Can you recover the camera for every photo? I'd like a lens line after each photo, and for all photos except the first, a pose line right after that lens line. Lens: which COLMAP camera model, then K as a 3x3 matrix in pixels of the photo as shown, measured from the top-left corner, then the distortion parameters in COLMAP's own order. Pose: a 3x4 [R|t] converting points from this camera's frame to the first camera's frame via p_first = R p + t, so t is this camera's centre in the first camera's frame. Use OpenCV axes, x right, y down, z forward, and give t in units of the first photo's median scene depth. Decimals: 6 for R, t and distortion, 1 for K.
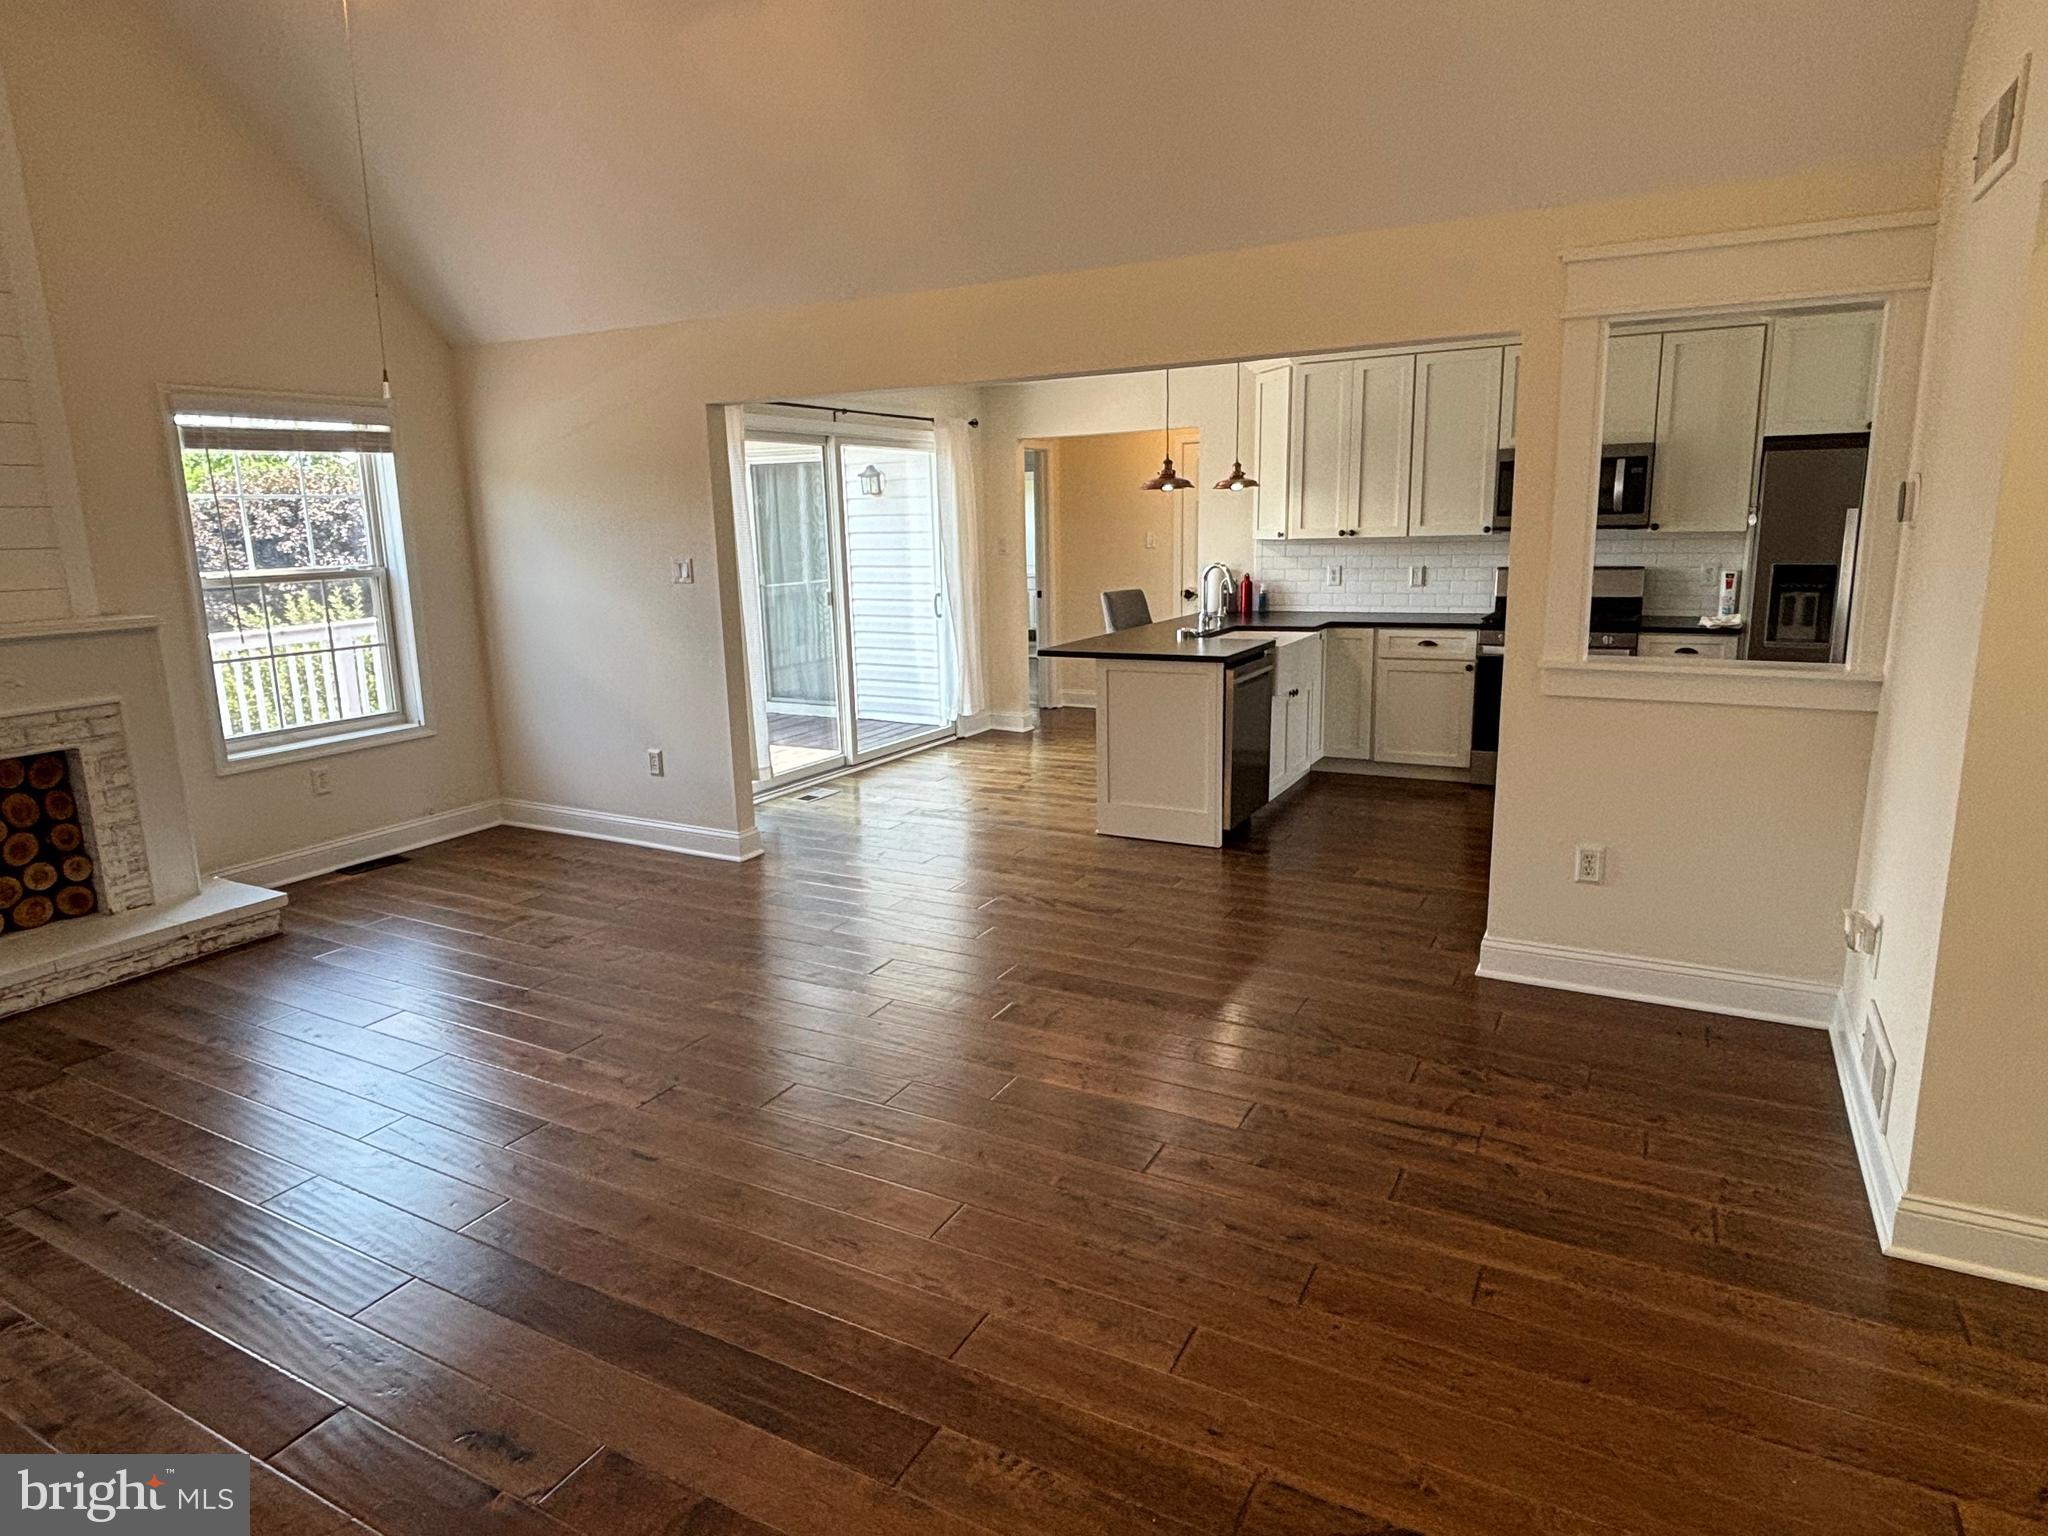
lens RADIAL K [[1214.2, 0, 1013.2], [0, 1214.2, 762.3], [0, 0, 1]] dist [0.007756, -0.012951]
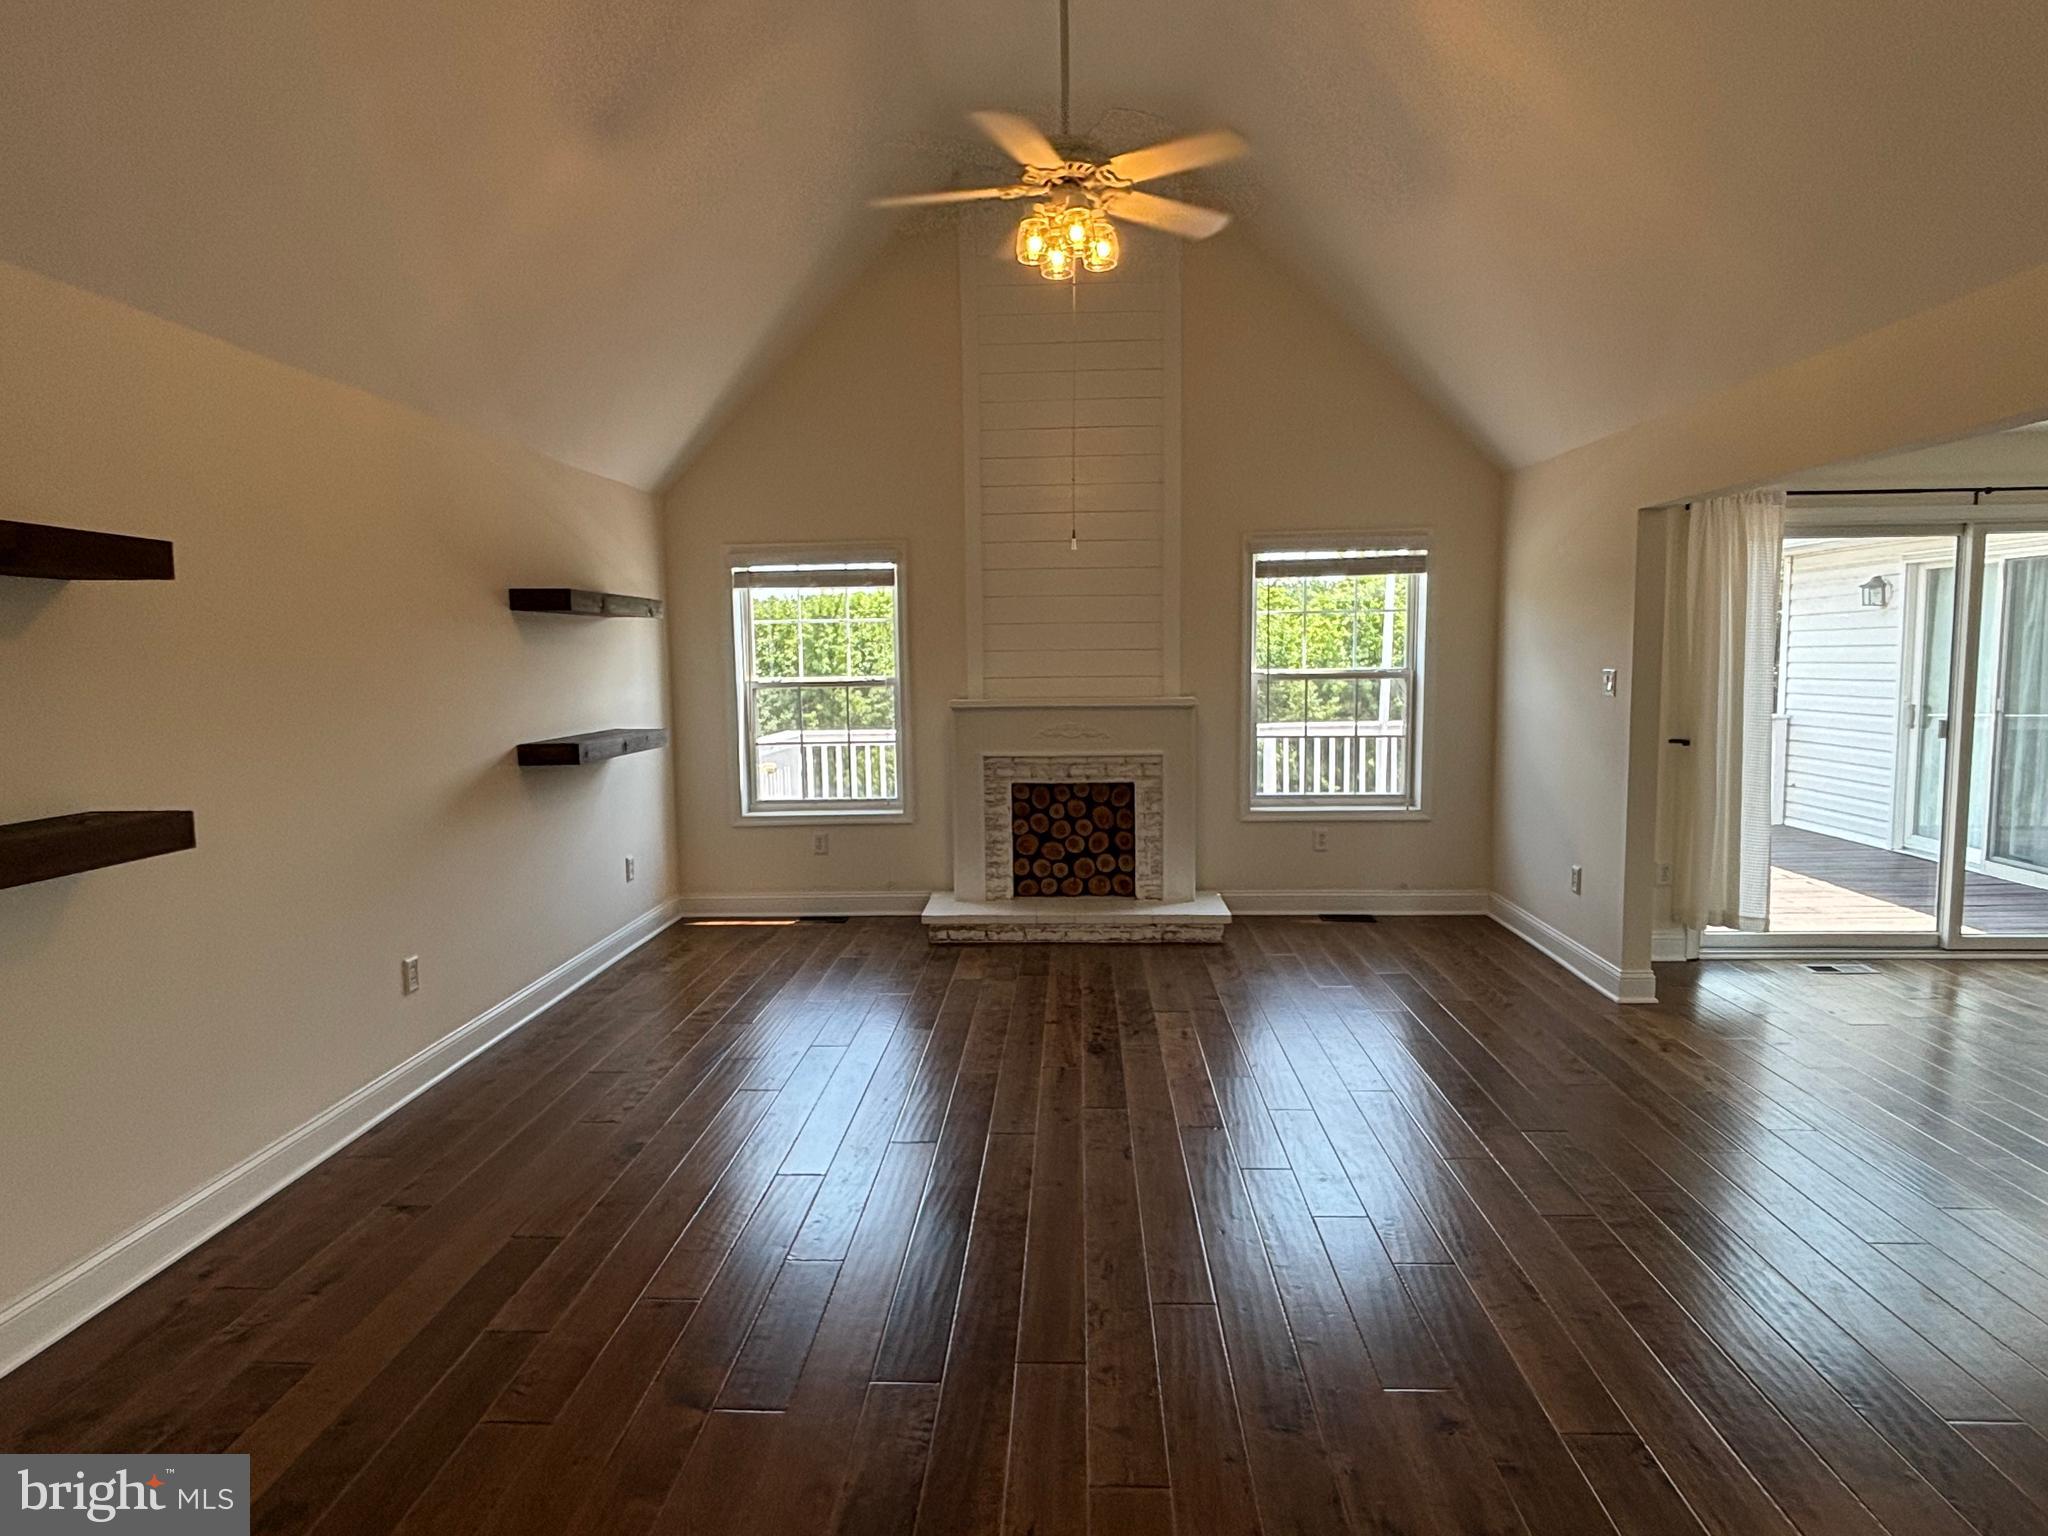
lens RADIAL K [[1214.2, 0, 1010.5], [0, 1214.2, 768.2], [0, 0, 1]] dist [0.007756, -0.012951]
pose [[0.416132, 0.105631, -0.903148, 0.430844], [-0.176675, 0.983694, 0.033647, -0.044744], [0.891975, 0.145562, 0.428009, 0.198719]]
